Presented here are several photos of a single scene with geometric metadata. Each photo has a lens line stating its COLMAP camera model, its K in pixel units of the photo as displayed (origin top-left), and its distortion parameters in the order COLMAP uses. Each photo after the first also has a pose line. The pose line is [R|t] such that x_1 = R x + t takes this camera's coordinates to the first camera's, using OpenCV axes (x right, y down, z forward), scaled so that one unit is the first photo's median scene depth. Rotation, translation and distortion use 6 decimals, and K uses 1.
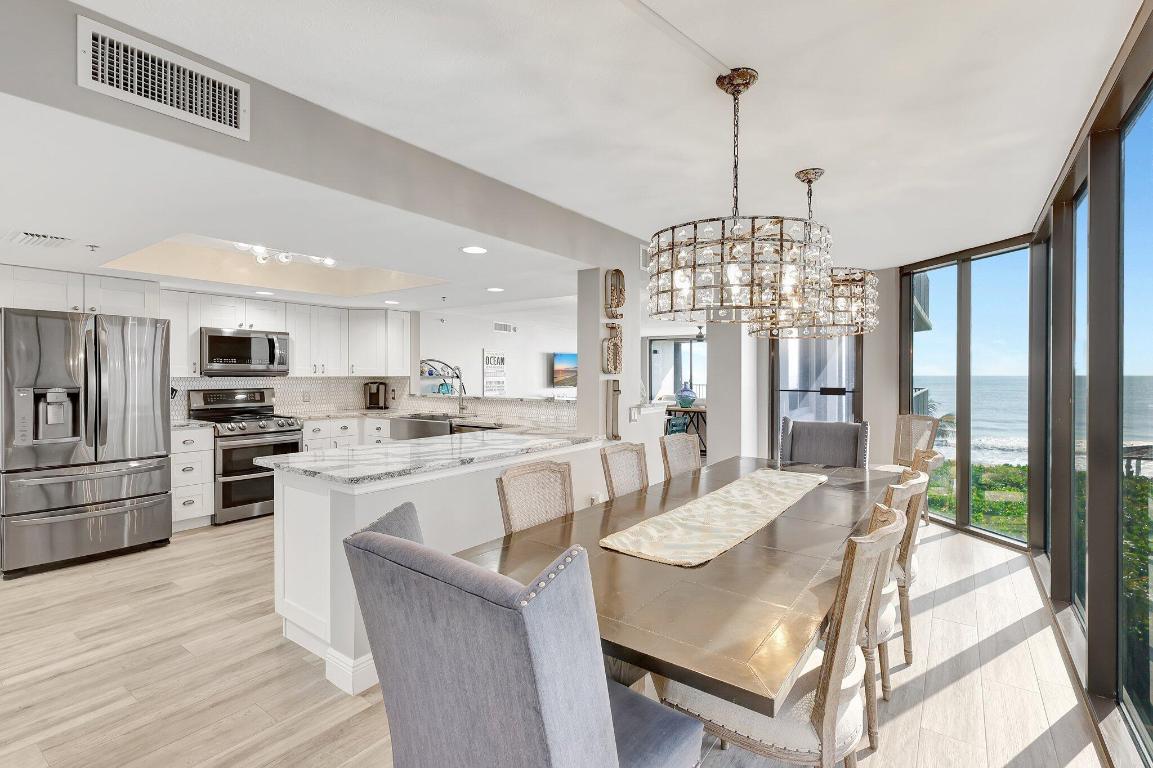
lens RADIAL K [[538.4, 0, 573.2], [0, 538.4, 379.2], [0, 0, 1]] dist [0.003716, 0.001968]
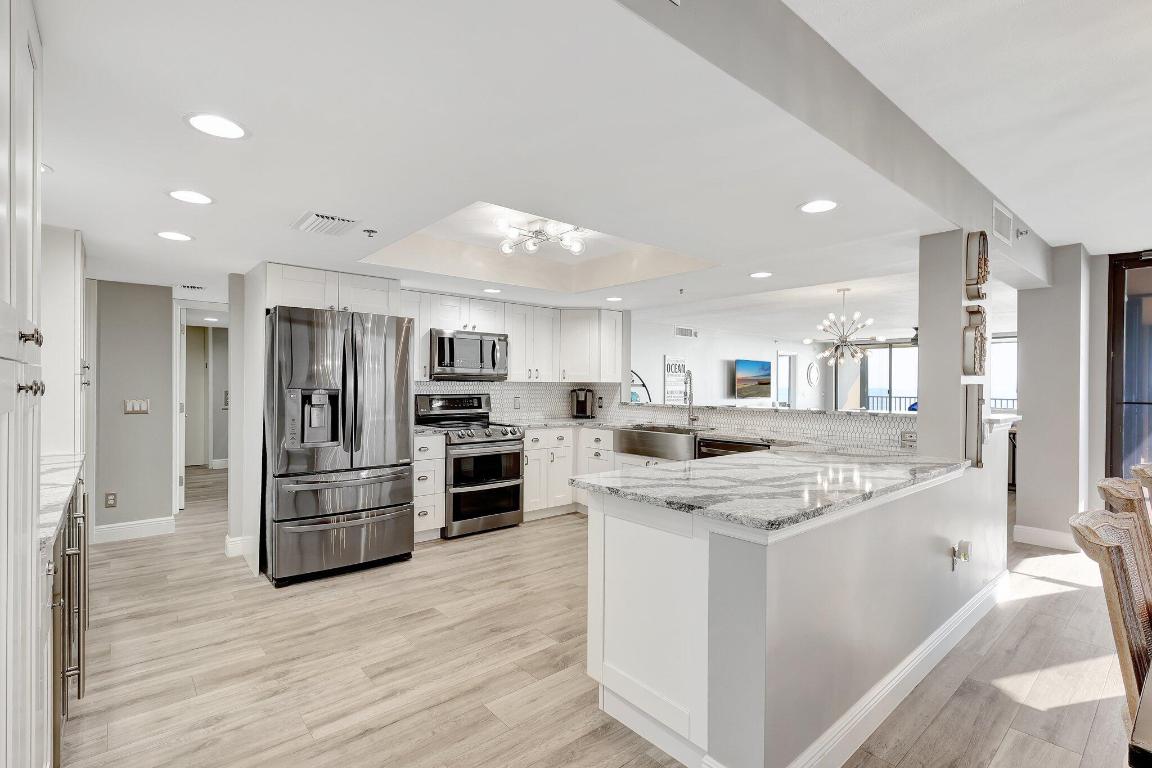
lens RADIAL K [[537.9, 0, 570.7], [0, 537.9, 388.5], [0, 0, 1]] dist [0.003716, 0.001968]
pose [[0.972737, 0.006249, -0.231826, -0.261700], [-0.007388, 0.999965, -0.004049, 0.012773], [0.231793, 0.005651, 0.972749, 0.153483]]
